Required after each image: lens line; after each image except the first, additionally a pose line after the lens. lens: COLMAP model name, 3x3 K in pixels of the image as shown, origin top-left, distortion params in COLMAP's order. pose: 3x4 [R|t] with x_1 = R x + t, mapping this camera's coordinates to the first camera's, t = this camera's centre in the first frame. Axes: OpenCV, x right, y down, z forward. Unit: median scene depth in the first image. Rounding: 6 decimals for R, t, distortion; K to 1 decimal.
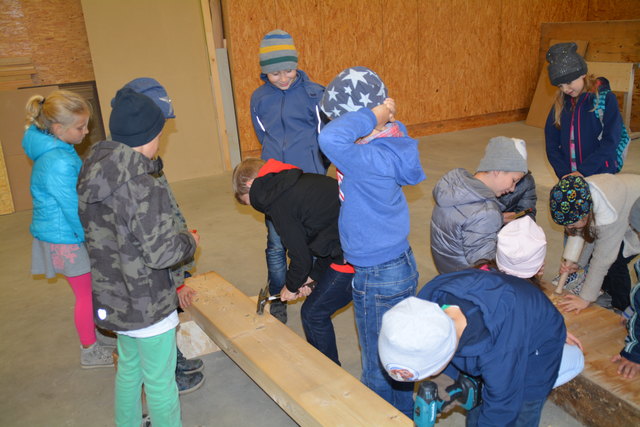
lens RADIAL K [[647.4, 0, 320.0], [0, 647.4, 213.5], [0, 0, 1]] dist [-0.096088, 0.290248]
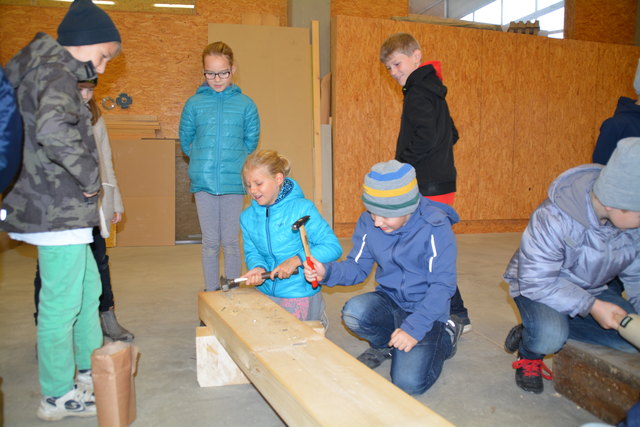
lens RADIAL K [[537.0, 0, 318.6], [0, 537.0, 215.9], [0, 0, 1]] dist [-0.178954, 0.166748]
pose [[0.978164, 0.090468, -0.187111, 0.013032], [-0.127624, 0.972017, -0.197216, 0.063584], [0.164033, 0.216790, 0.962338, 0.160224]]
